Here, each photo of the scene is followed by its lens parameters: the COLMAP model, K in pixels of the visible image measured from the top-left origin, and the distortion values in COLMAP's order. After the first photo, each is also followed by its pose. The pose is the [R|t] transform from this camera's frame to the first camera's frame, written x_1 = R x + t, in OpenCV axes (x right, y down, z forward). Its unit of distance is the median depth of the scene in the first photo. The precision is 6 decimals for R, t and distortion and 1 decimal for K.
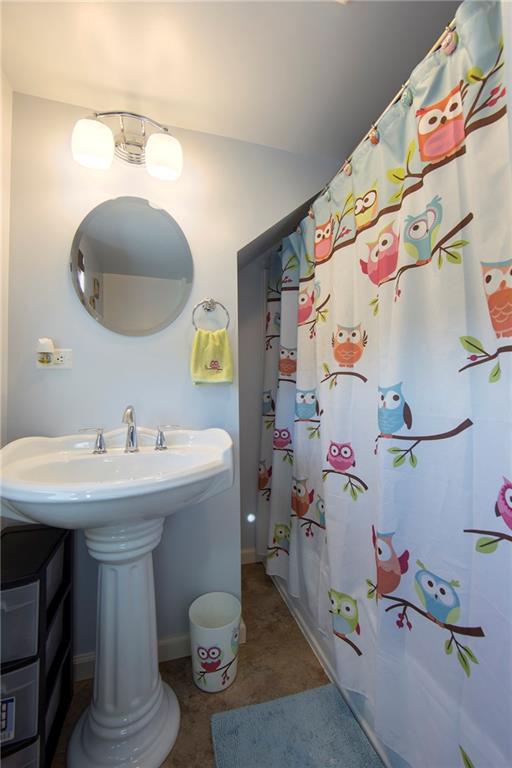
lens RADIAL K [[303.7, 0, 257.6], [0, 303.7, 382.2], [0, 0, 1]] dist [-0.011779, 0.001124]
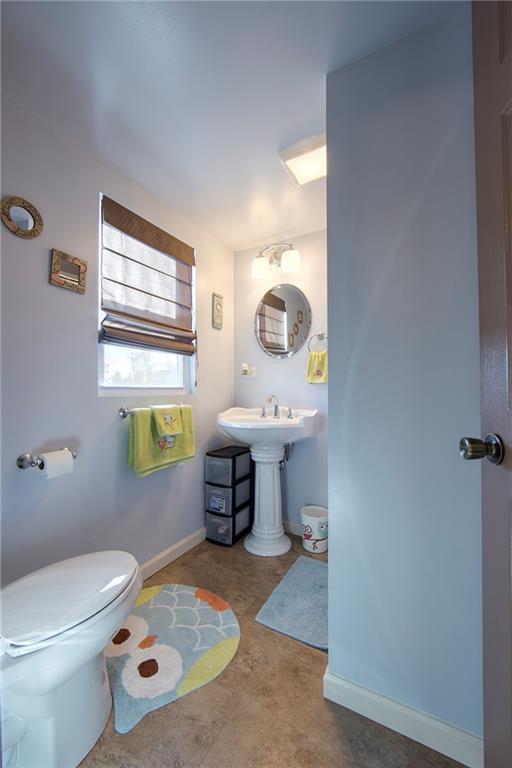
lens RADIAL K [[303.7, 0, 254.7], [0, 303.7, 386.0], [0, 0, 1]] dist [-0.011779, 0.001124]
pose [[0.724908, -0.004136, -0.688834, 0.839568], [0.011320, 0.999918, 0.005909, 0.004040], [0.688753, -0.012081, 0.724895, -0.526000]]
